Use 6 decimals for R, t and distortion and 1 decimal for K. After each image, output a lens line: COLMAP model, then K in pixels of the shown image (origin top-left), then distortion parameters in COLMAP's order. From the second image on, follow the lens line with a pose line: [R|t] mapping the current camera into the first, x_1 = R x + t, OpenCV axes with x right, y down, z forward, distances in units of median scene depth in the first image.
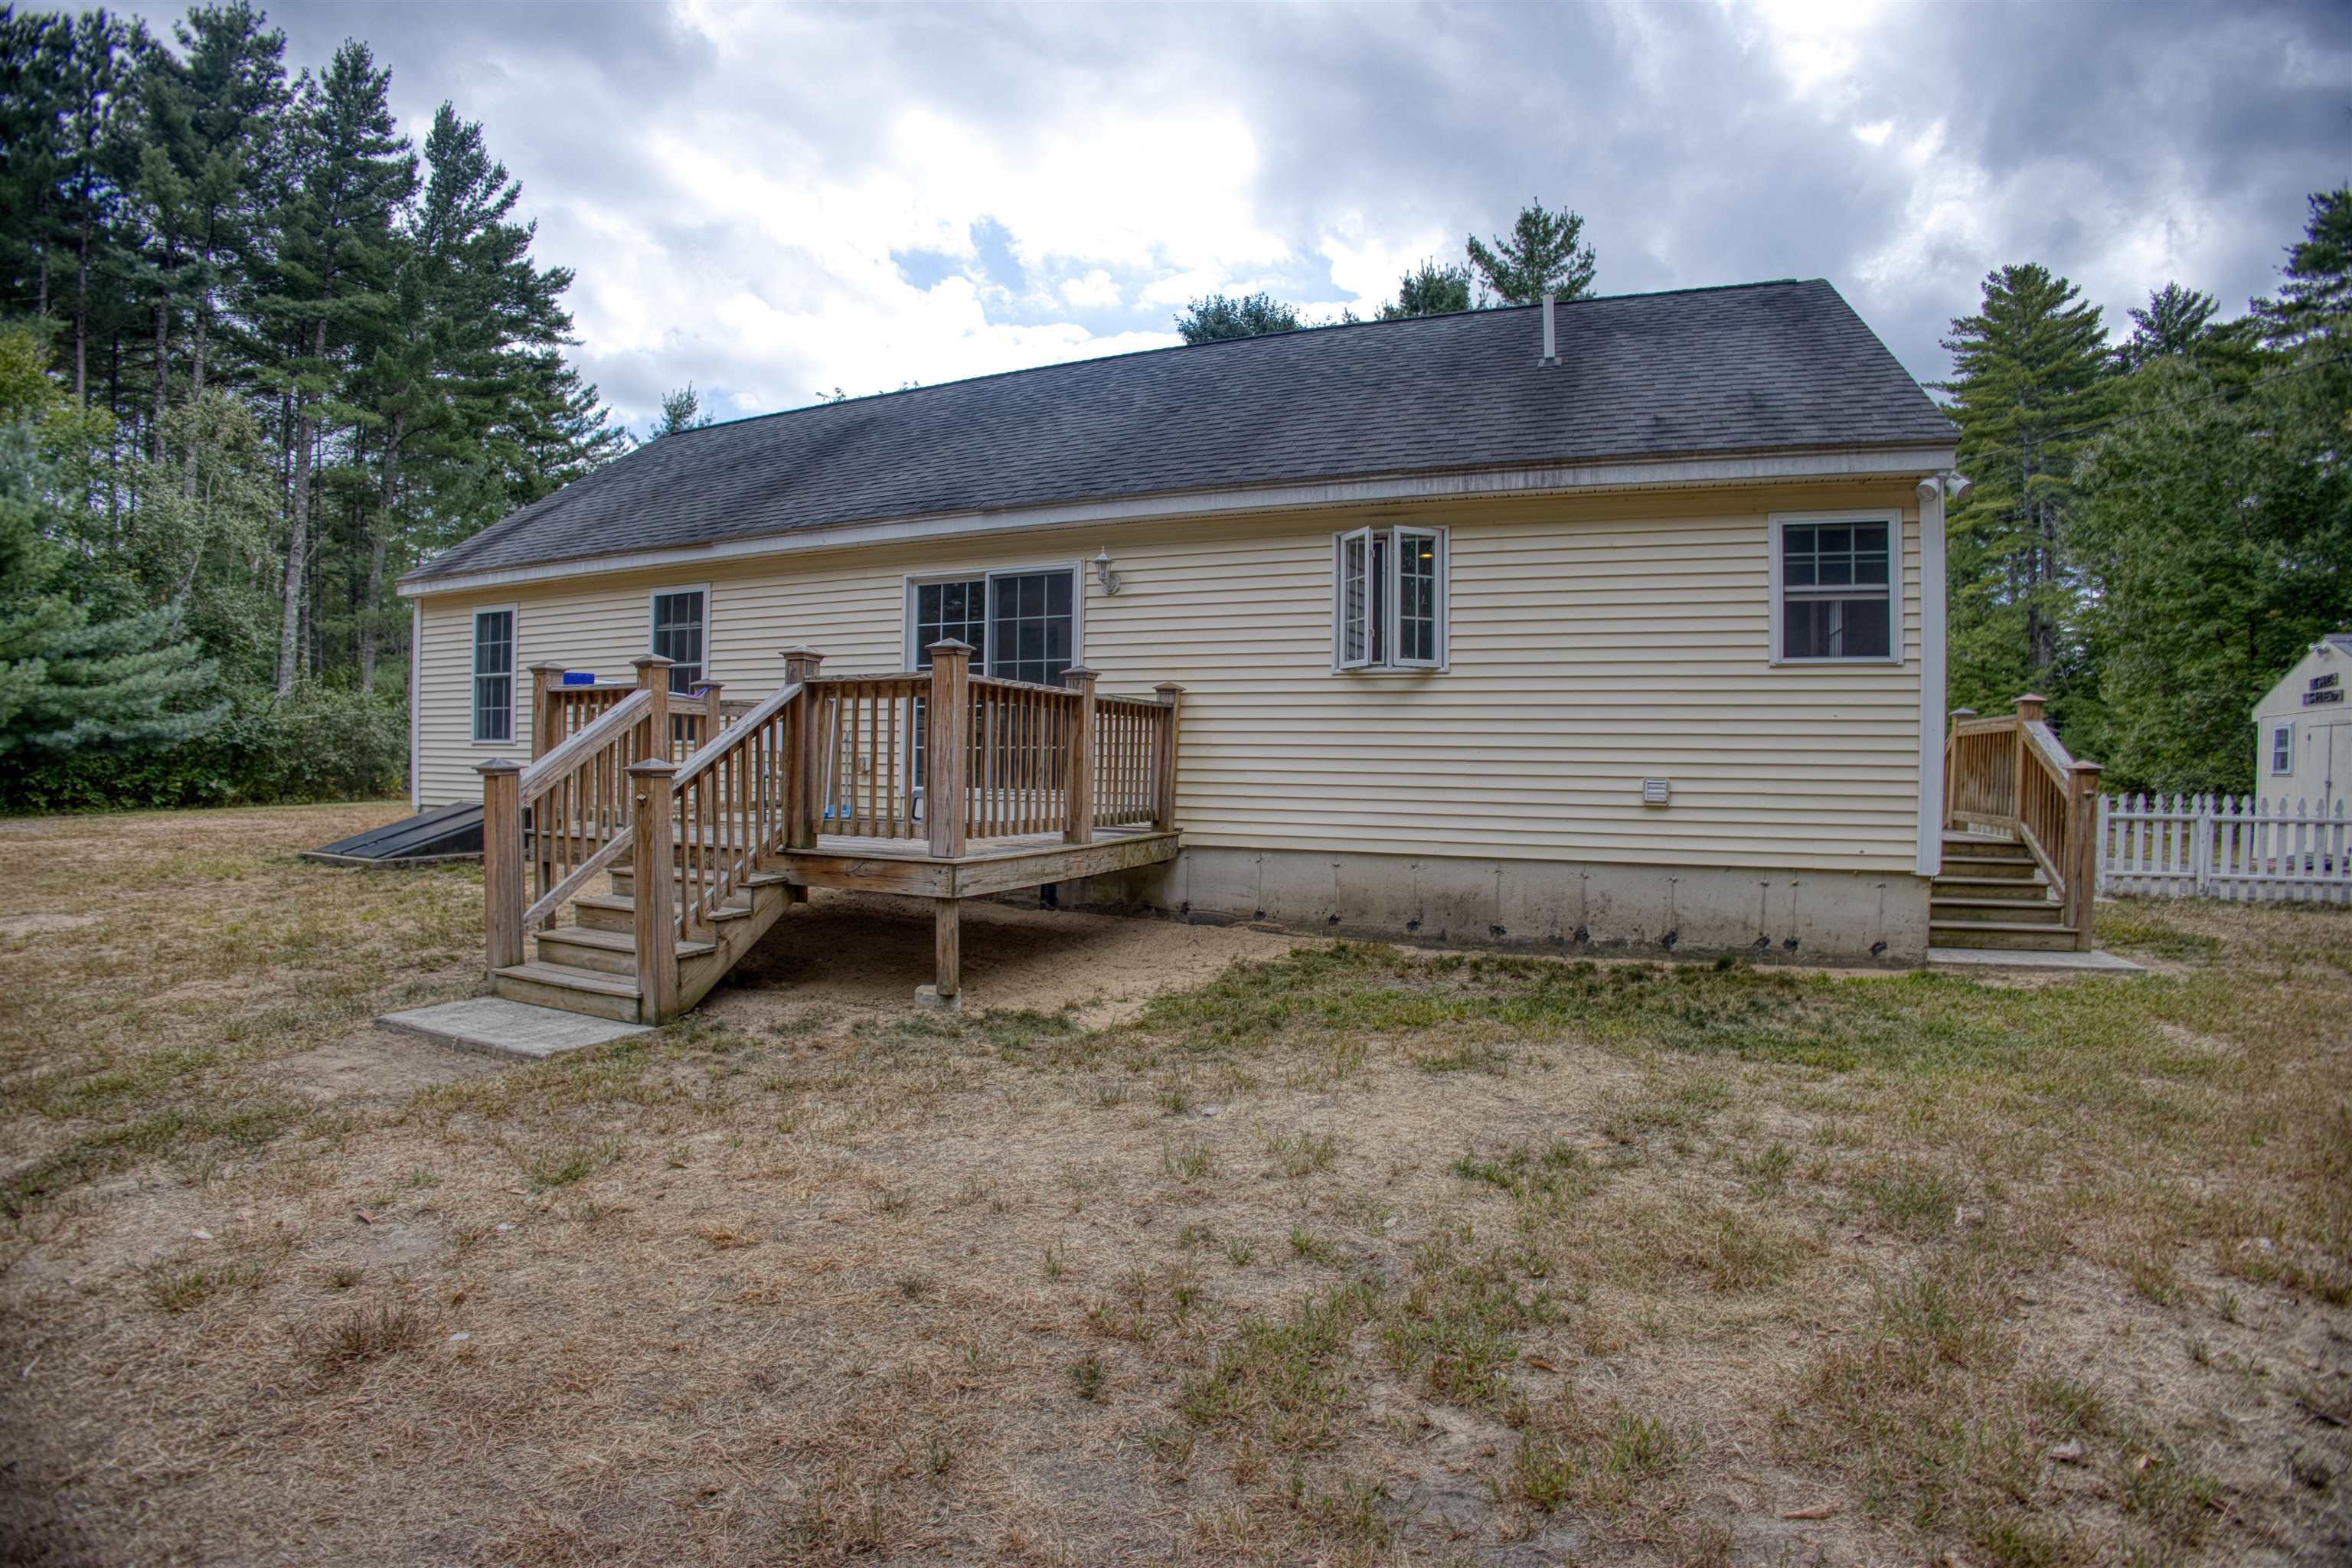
lens RADIAL K [[1083.7, 0, 1172.0], [0, 1083.7, 770.6], [0, 0, 1]] dist [-0.126060, 0.022907]
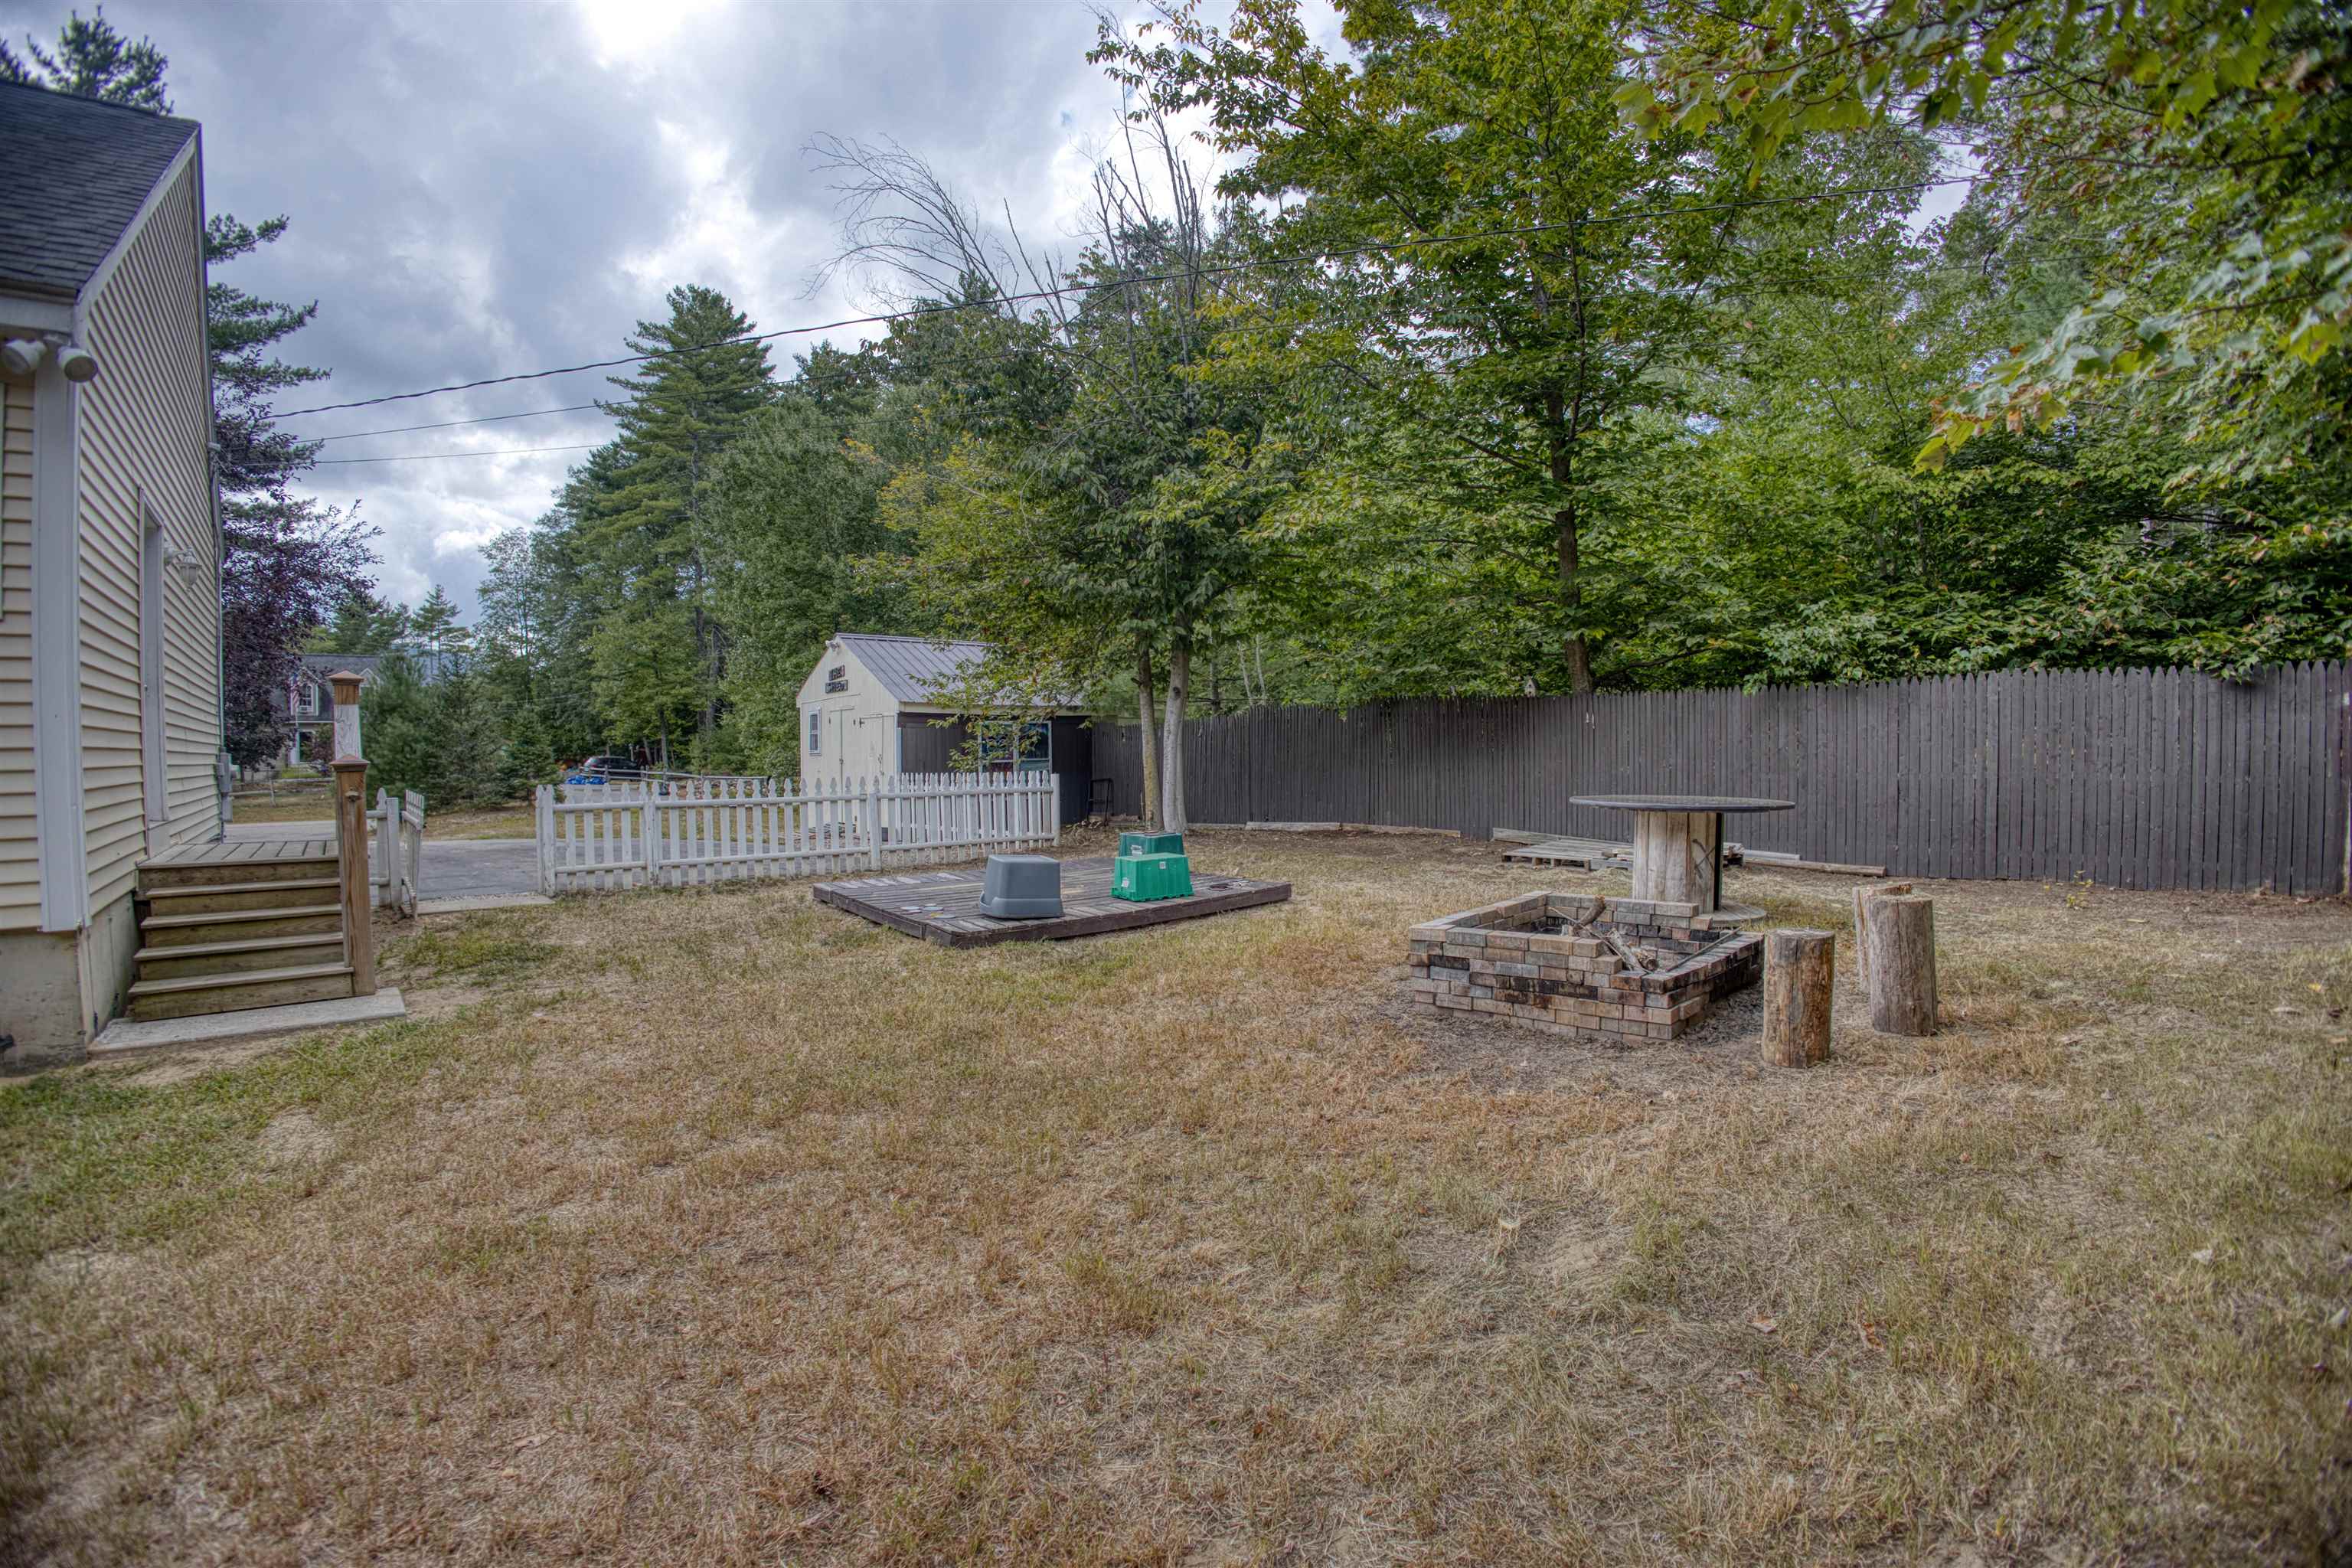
lens RADIAL K [[1083.7, 0, 1172.0], [0, 1083.7, 770.6], [0, 0, 1]] dist [-0.126060, 0.022907]
pose [[0.461696, -0.036602, 0.886283, 0.276955], [0.025375, 0.999284, 0.028050, -0.001664], [-0.886675, 0.009538, 0.462294, 0.023367]]
